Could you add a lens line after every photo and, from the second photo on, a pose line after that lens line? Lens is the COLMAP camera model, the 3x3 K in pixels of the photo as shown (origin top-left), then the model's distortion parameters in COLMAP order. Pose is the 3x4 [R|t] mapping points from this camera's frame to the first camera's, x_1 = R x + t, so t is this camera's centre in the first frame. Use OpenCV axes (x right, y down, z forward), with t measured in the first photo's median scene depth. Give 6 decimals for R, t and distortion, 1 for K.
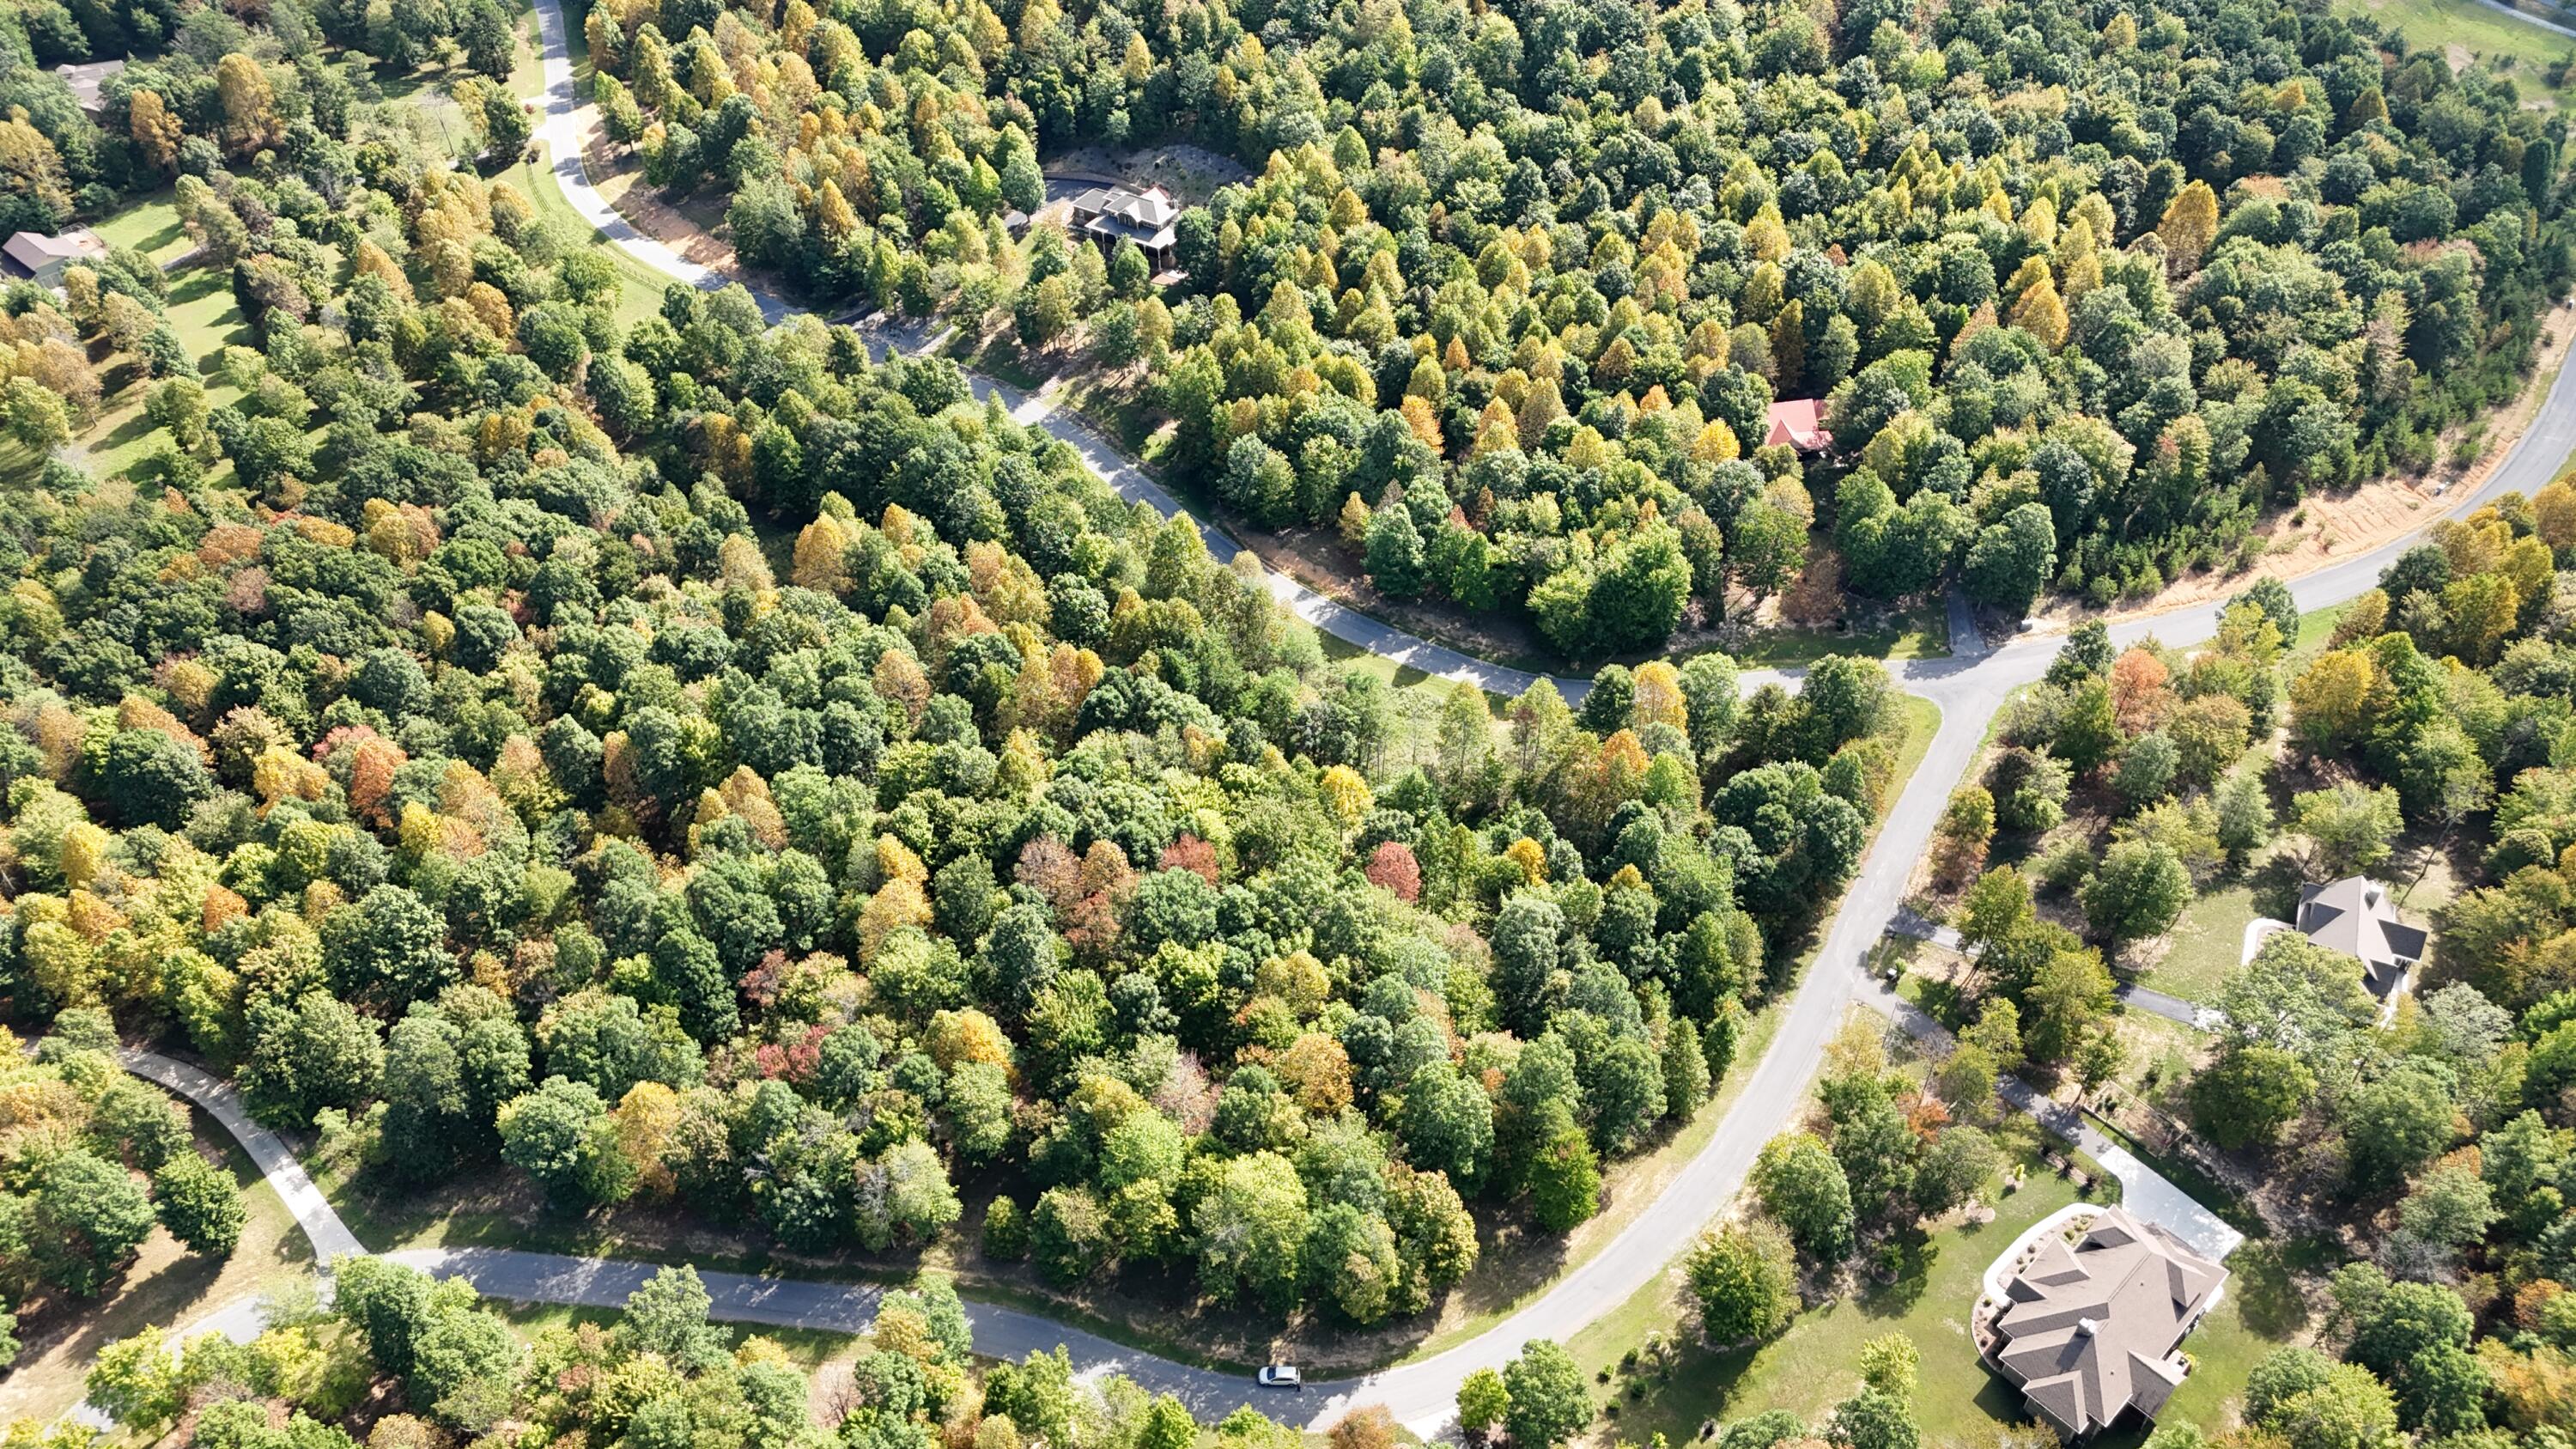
lens RADIAL K [[1890.3, 0, 1290.8], [0, 1890.3, 735.0], [0, 0, 1]] dist [0.074511, -0.071071]
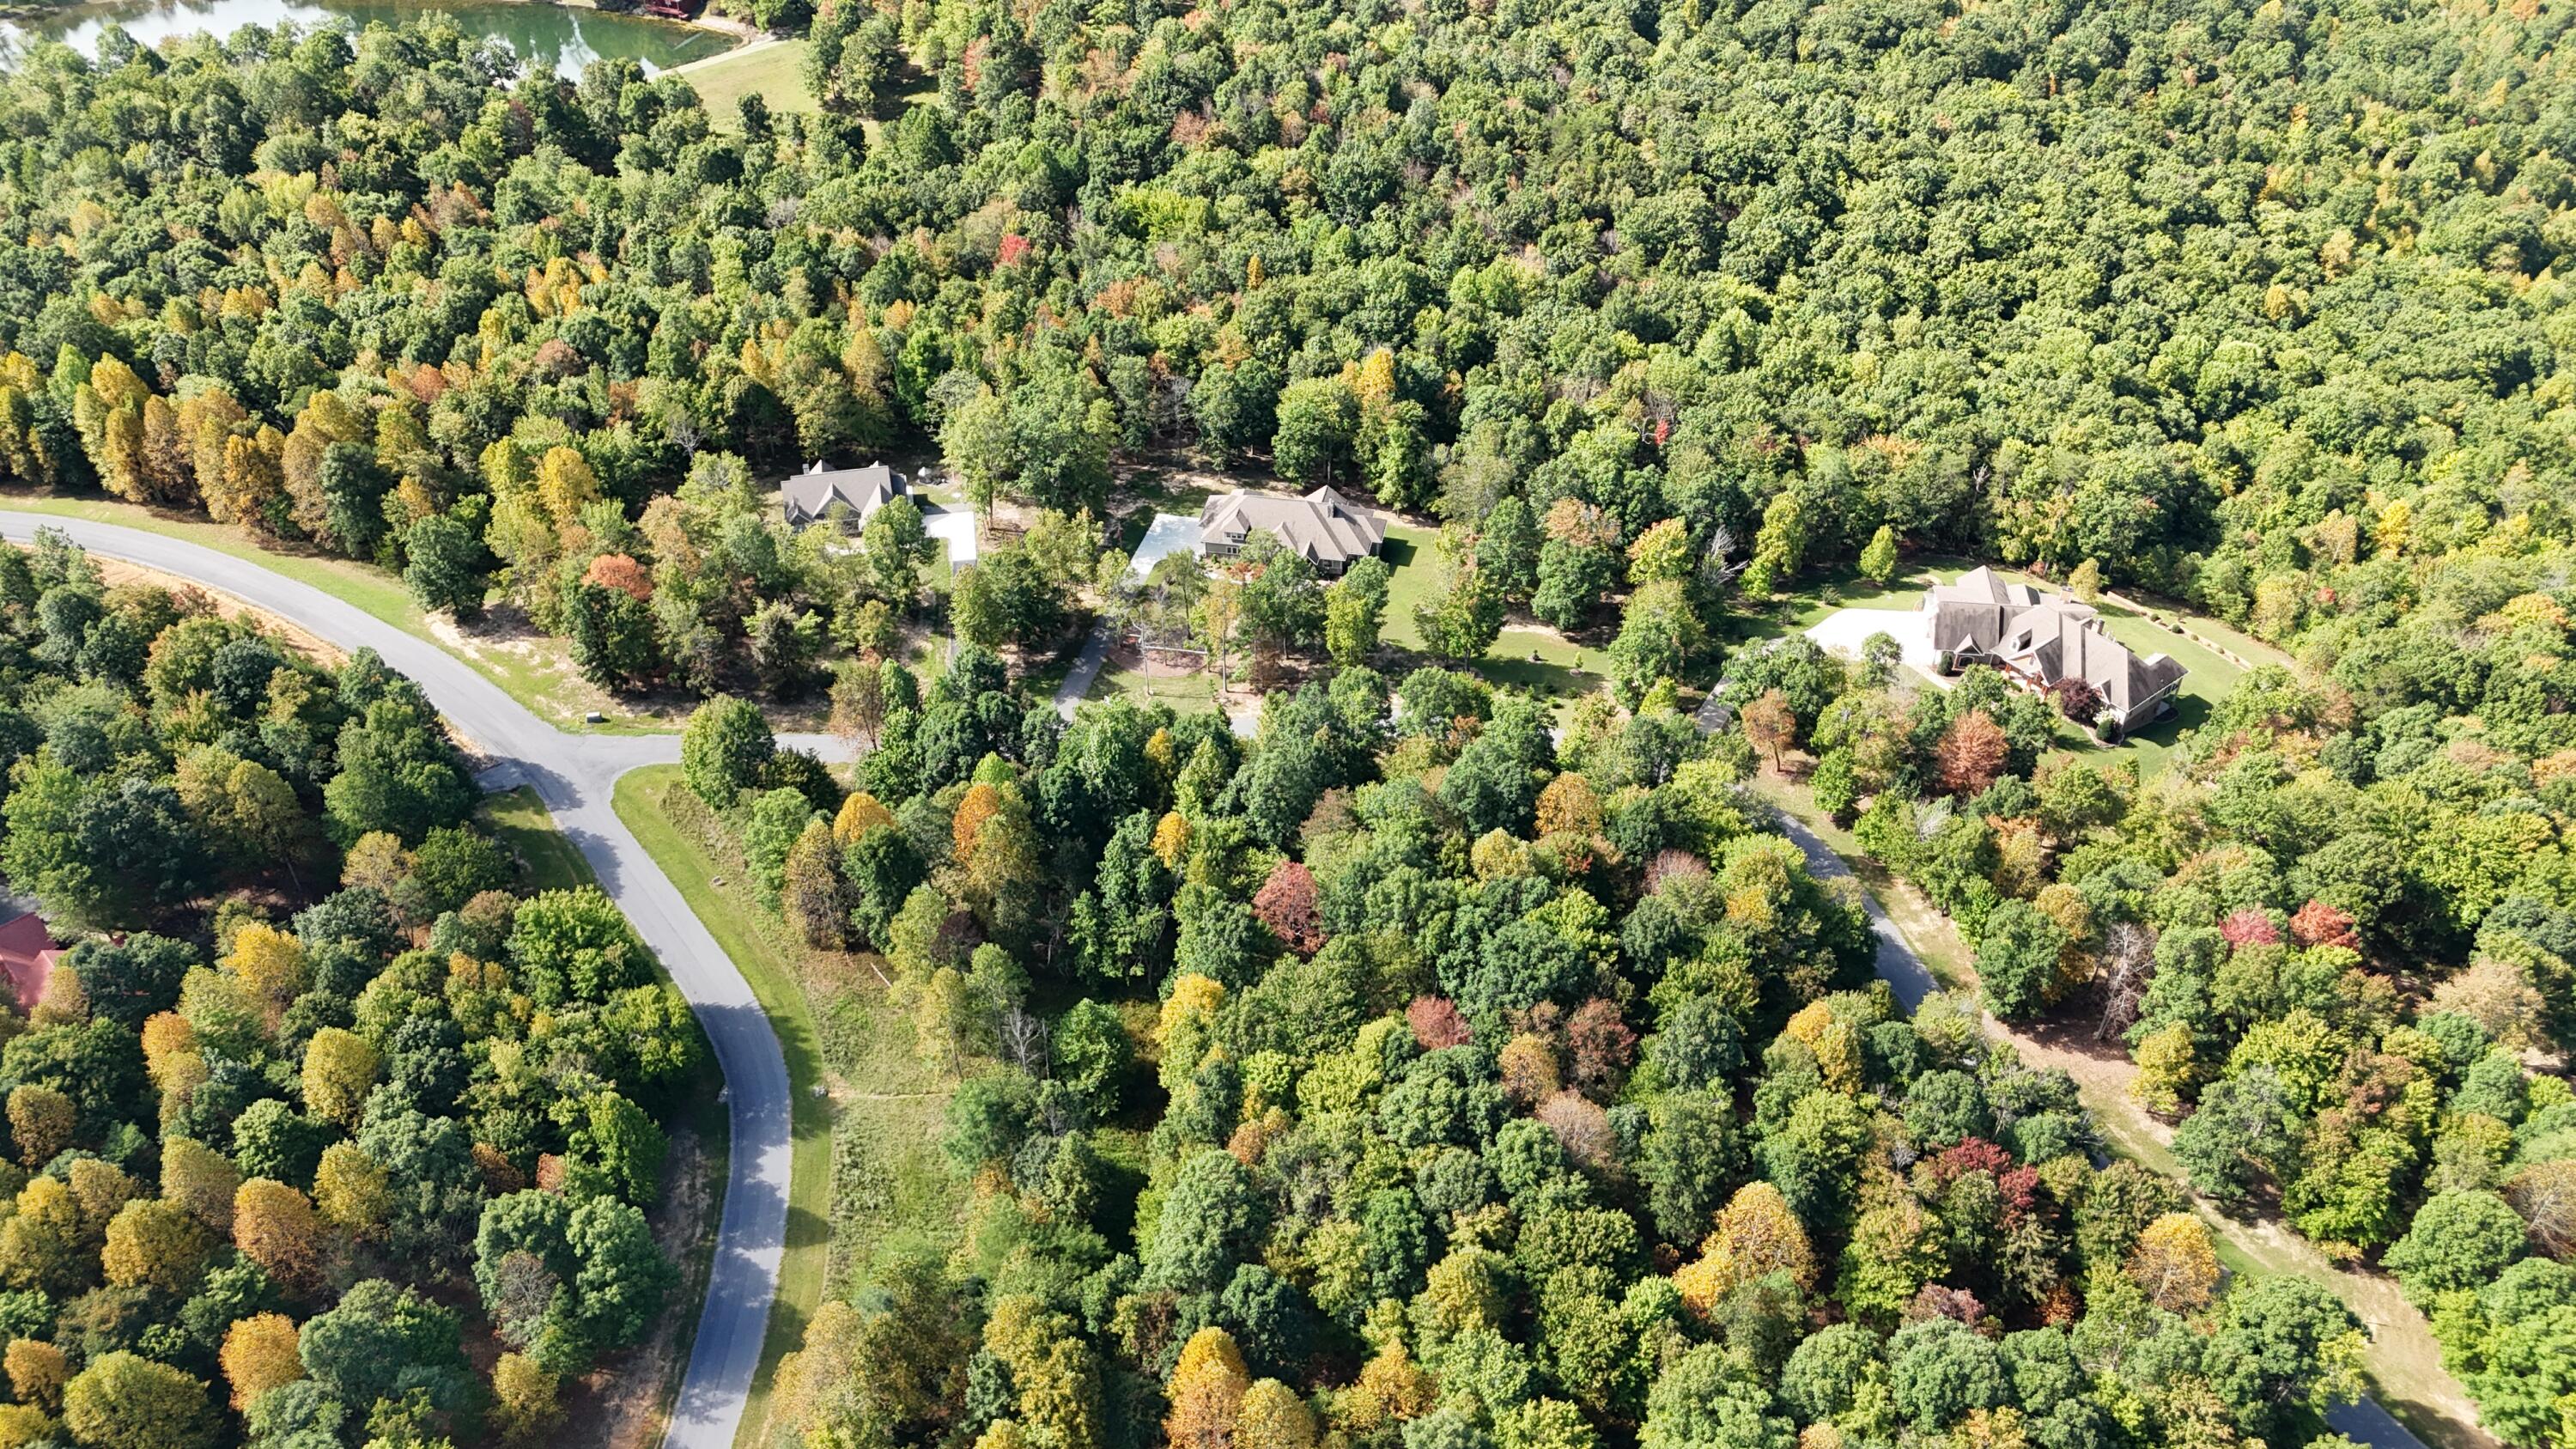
lens RADIAL K [[1890.3, 0, 1303.7], [0, 1890.3, 727.0], [0, 0, 1]] dist [0.074511, -0.071071]
pose [[-0.596302, -0.487867, 0.637503, -0.380674], [0.553808, 0.324886, 0.766645, -0.503352], [-0.581137, 0.810206, 0.076455, 0.712194]]
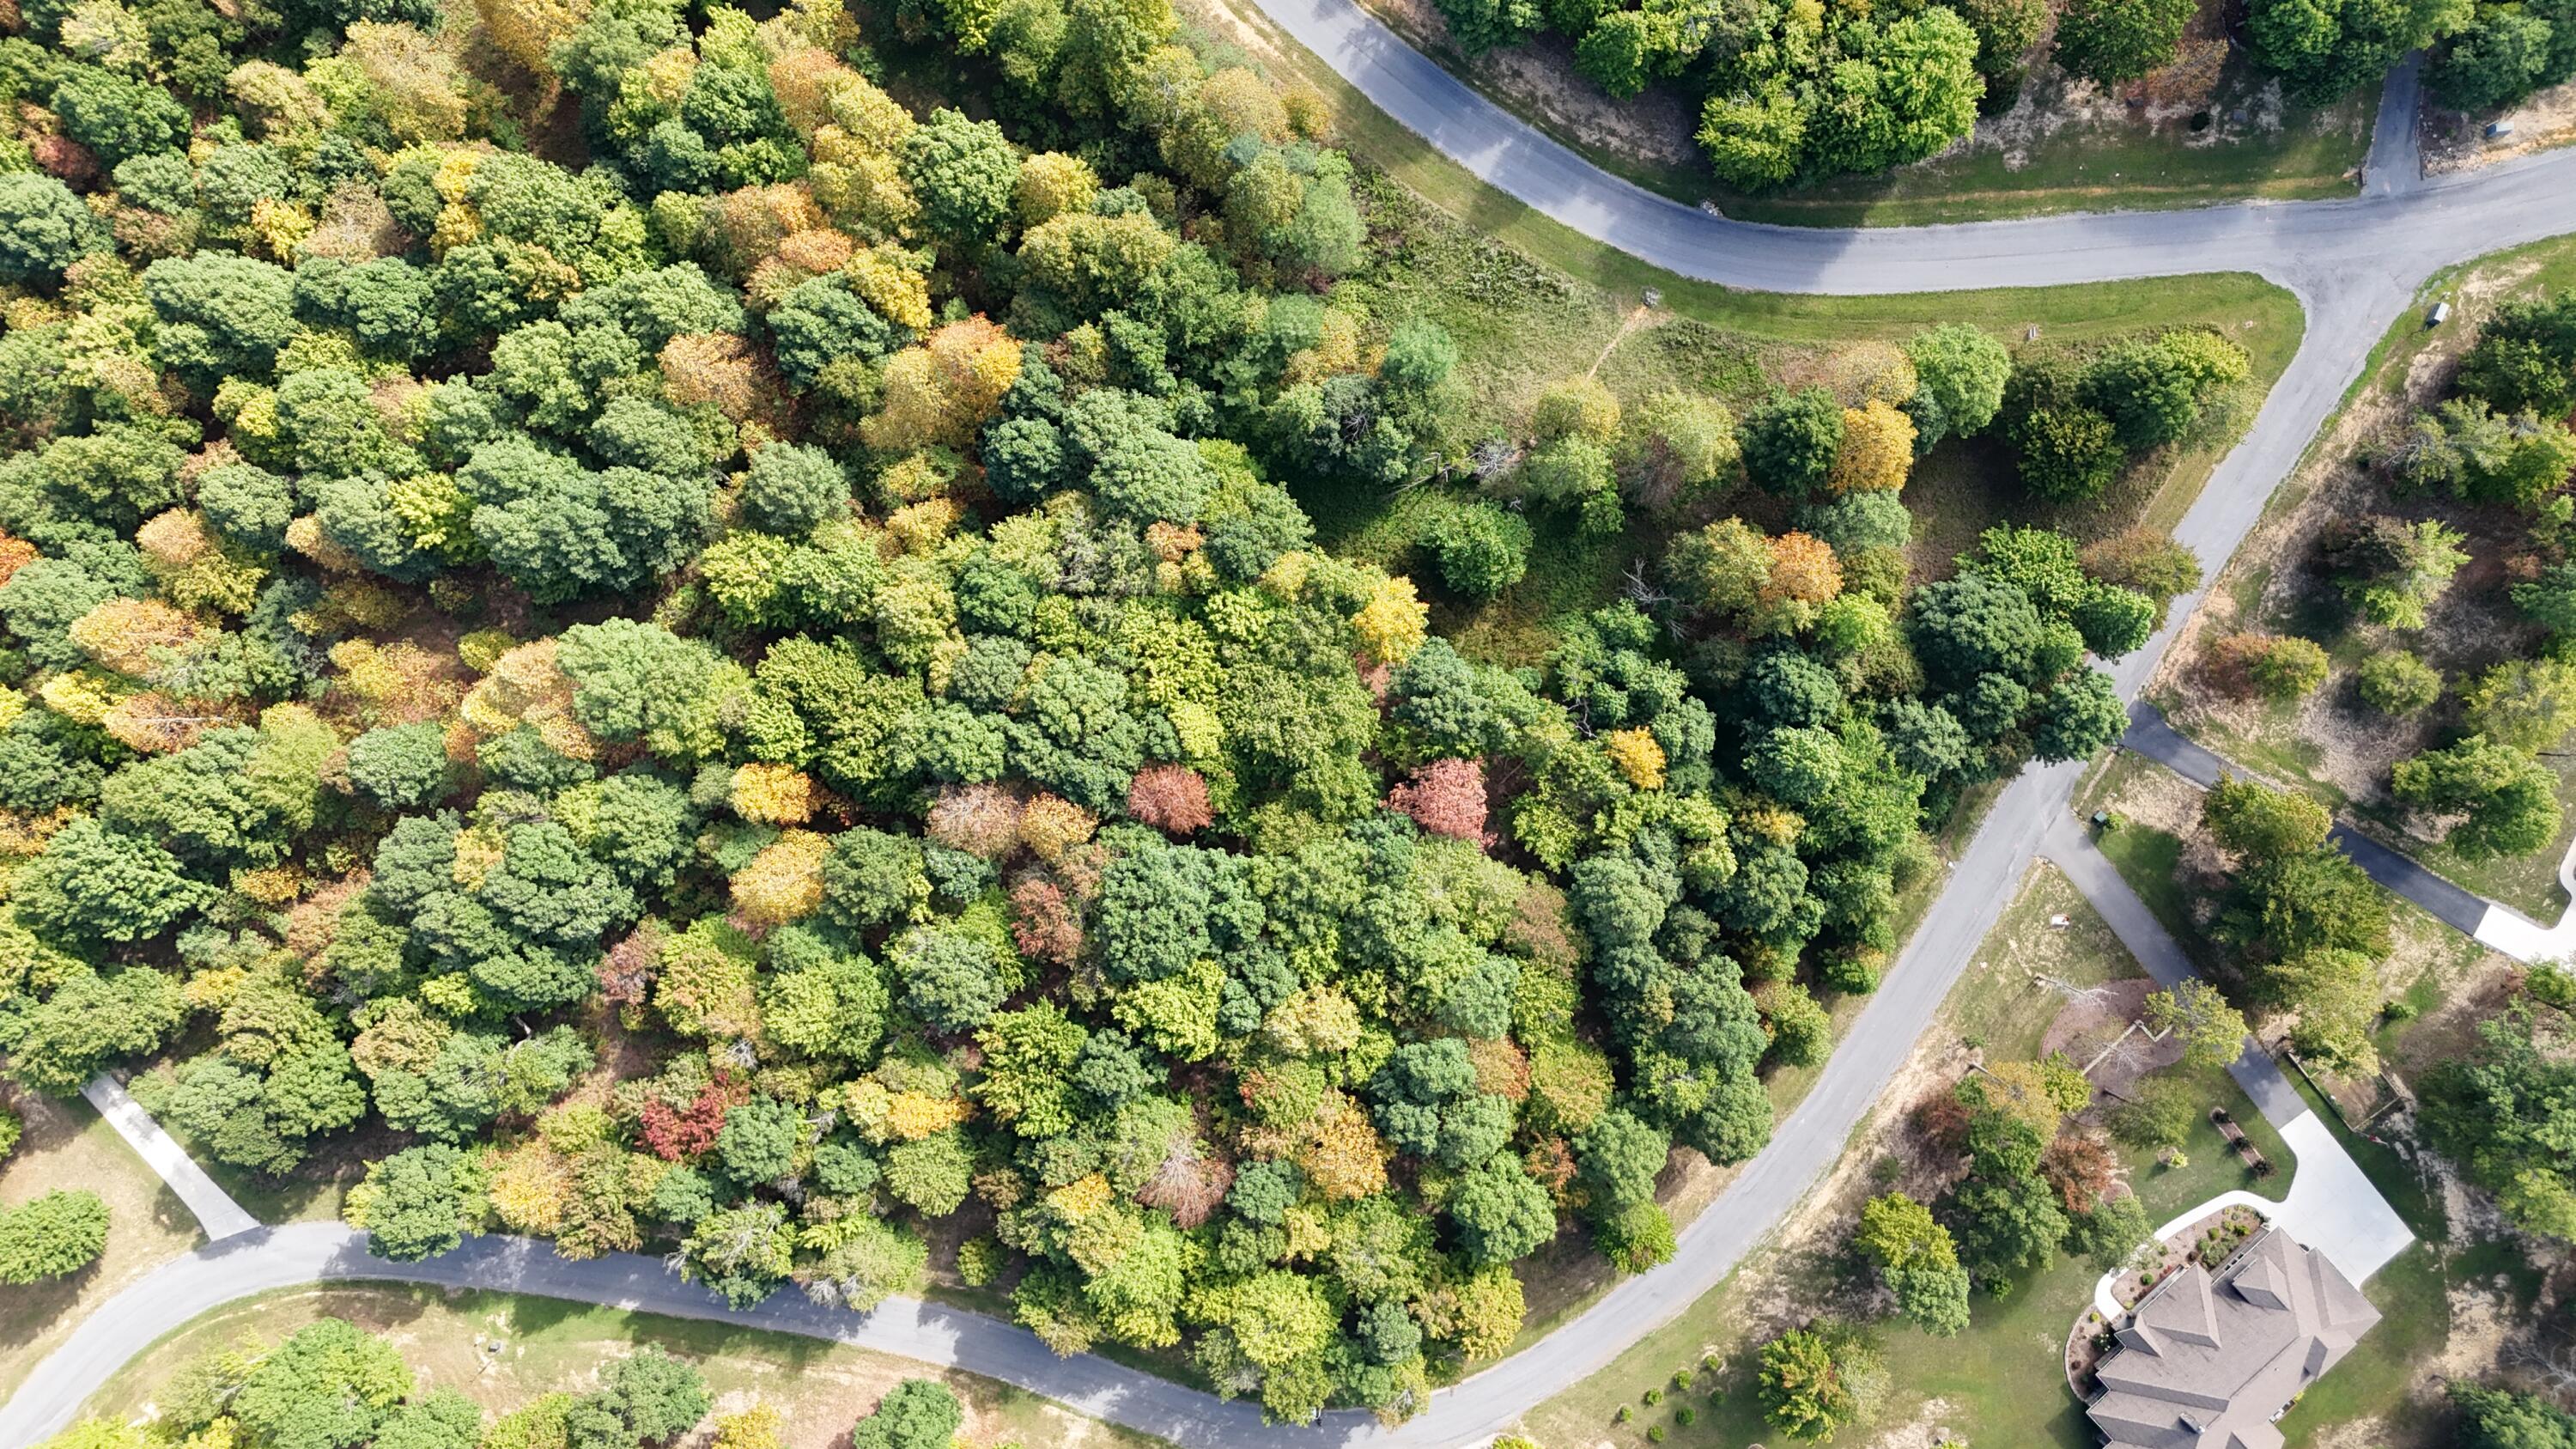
lens RADIAL K [[1890.3, 0, 1298.0], [0, 1890.3, 718.0], [0, 0, 1]] dist [0.074511, -0.071071]
pose [[0.999941, -0.002175, -0.010655, 0.003167], [0.009454, 0.657951, 0.753001, -0.406098], [0.005373, -0.753058, 0.657933, 0.448220]]
